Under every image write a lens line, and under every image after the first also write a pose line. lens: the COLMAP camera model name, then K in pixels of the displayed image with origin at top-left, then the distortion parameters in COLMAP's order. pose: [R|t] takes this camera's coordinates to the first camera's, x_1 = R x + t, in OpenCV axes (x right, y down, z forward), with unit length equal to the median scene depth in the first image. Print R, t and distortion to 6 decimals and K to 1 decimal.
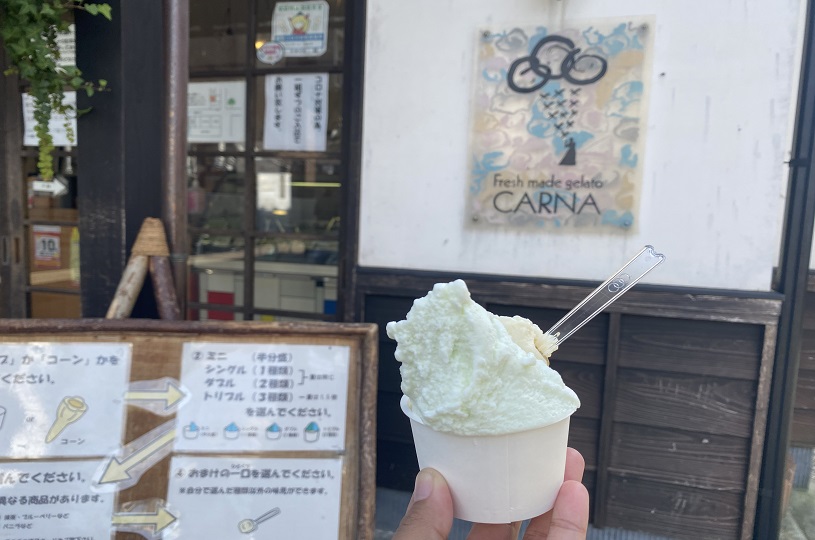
lens RADIAL K [[574.5, 0, 401.2], [0, 574.5, 270.8], [0, 0, 1]] dist [-0.014243, -0.015216]
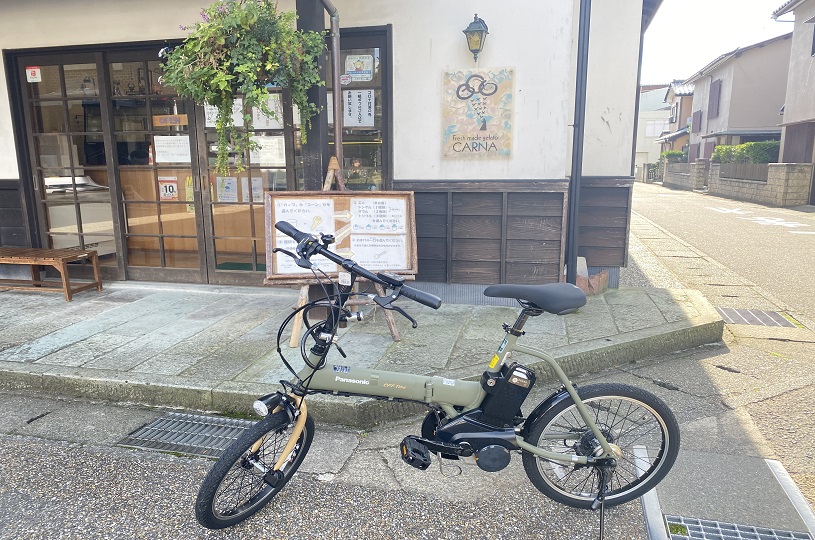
lens RADIAL K [[574.5, 0, 413.3], [0, 574.5, 274.9], [0, 0, 1]] dist [-0.014243, -0.015216]
pose [[0.995923, -0.054220, 0.072097, -0.201306], [0.047933, 0.995120, 0.086244, 0.193328], [-0.076422, -0.082437, 0.993662, -1.387684]]
